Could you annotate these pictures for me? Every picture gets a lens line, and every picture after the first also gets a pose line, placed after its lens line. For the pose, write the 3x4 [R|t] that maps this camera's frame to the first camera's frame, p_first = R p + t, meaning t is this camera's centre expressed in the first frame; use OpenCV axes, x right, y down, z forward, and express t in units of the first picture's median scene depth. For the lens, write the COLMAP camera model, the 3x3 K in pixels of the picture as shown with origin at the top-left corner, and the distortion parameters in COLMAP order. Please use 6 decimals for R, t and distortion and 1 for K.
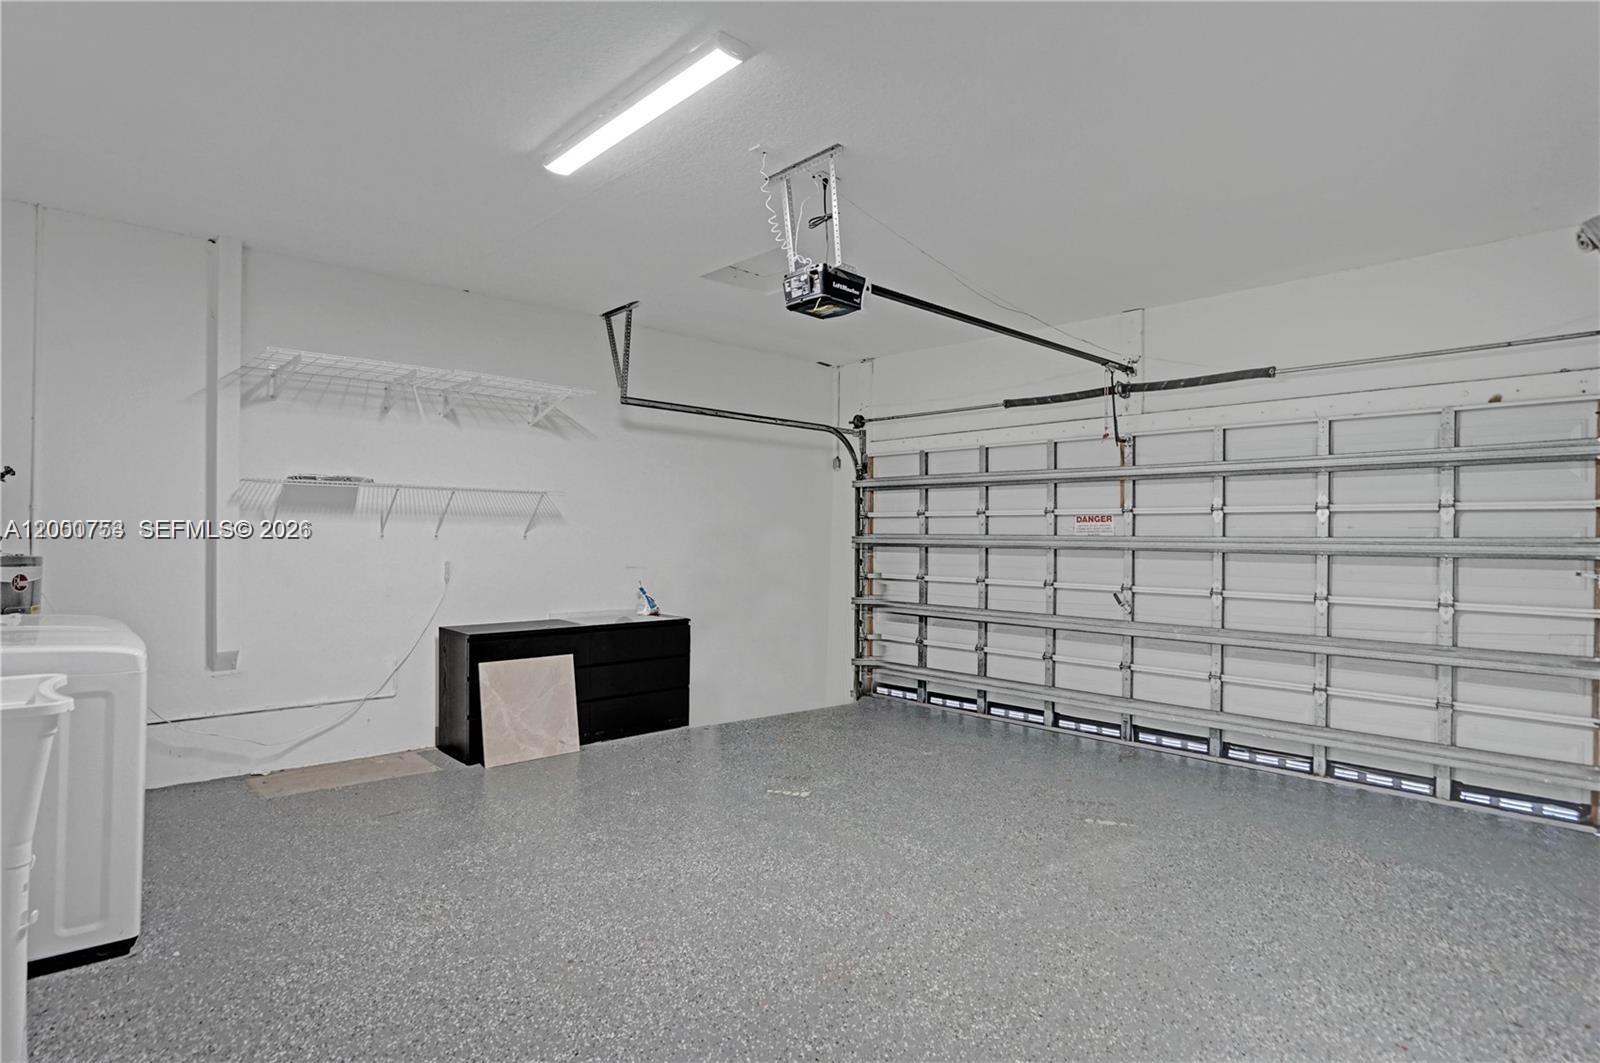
lens RADIAL K [[827.1, 0, 799.5], [0, 827.1, 532.7], [0, 0, 1]] dist [-0.024625, -0.001042]
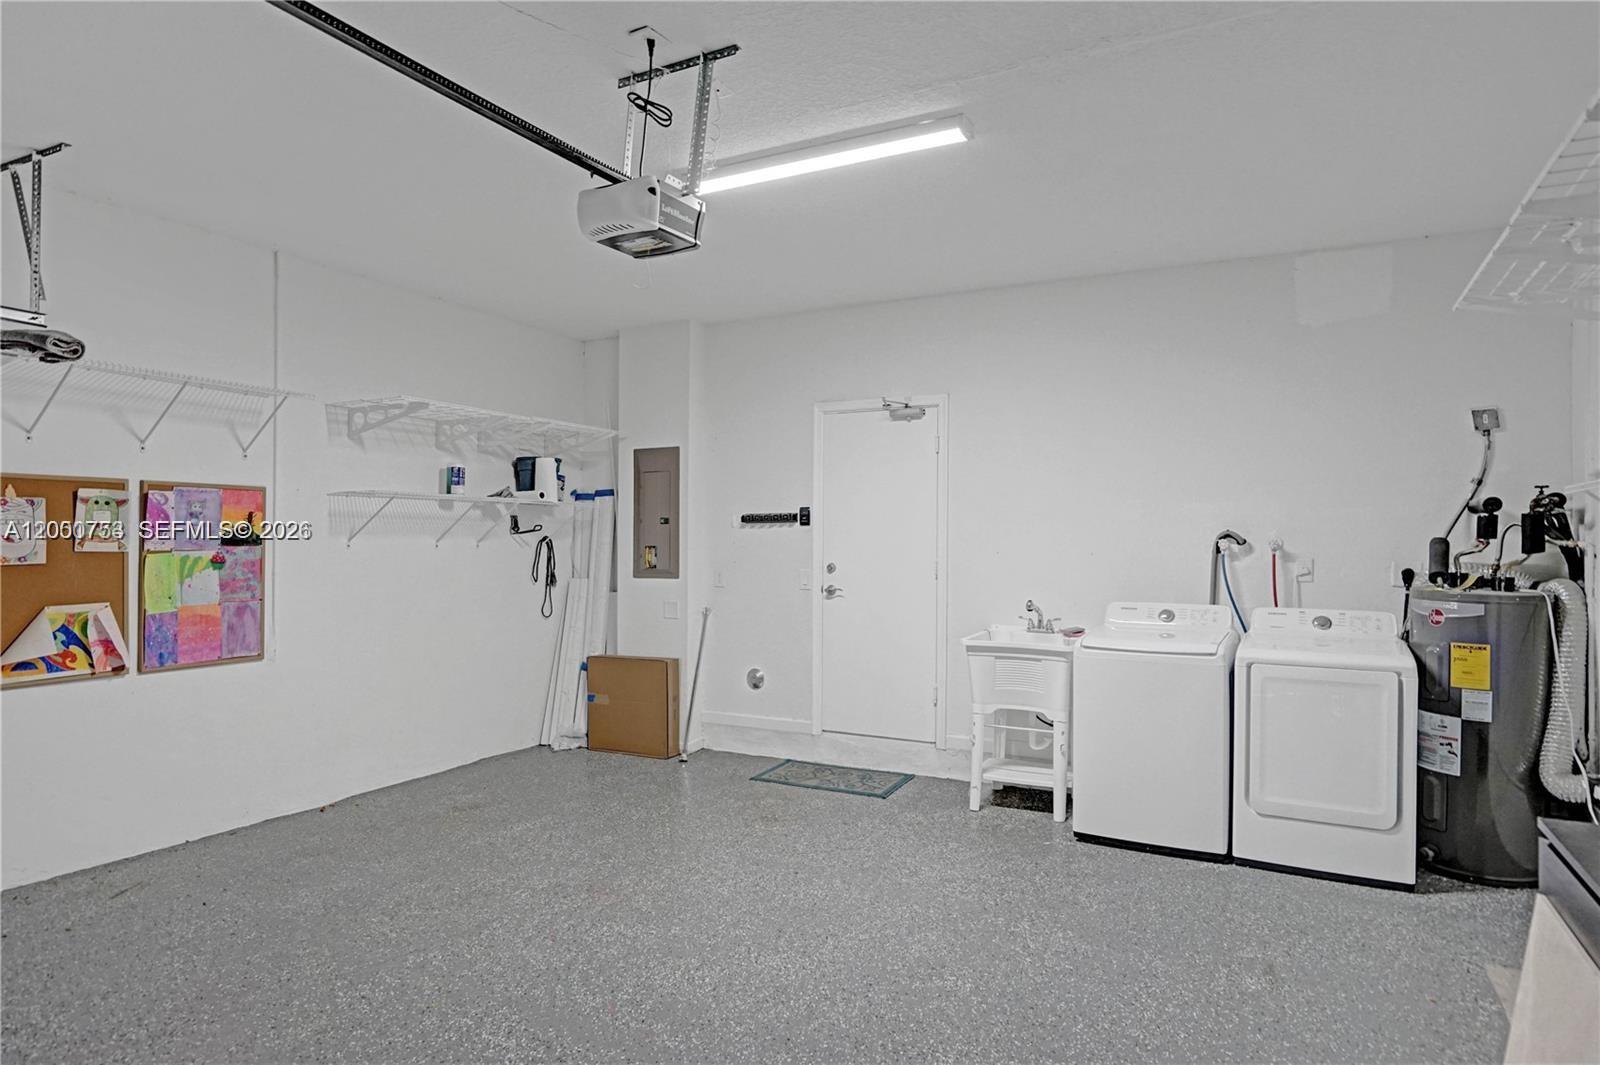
lens RADIAL K [[911.5, 0, 805.2], [0, 911.5, 538.4], [0, 0, 1]] dist [-0.019739, 0.000049]
pose [[-0.948534, -0.013456, -0.316389, 0.158424], [-0.010095, 0.999874, -0.012262, -0.016260], [0.316514, -0.008437, -0.948550, 1.973150]]
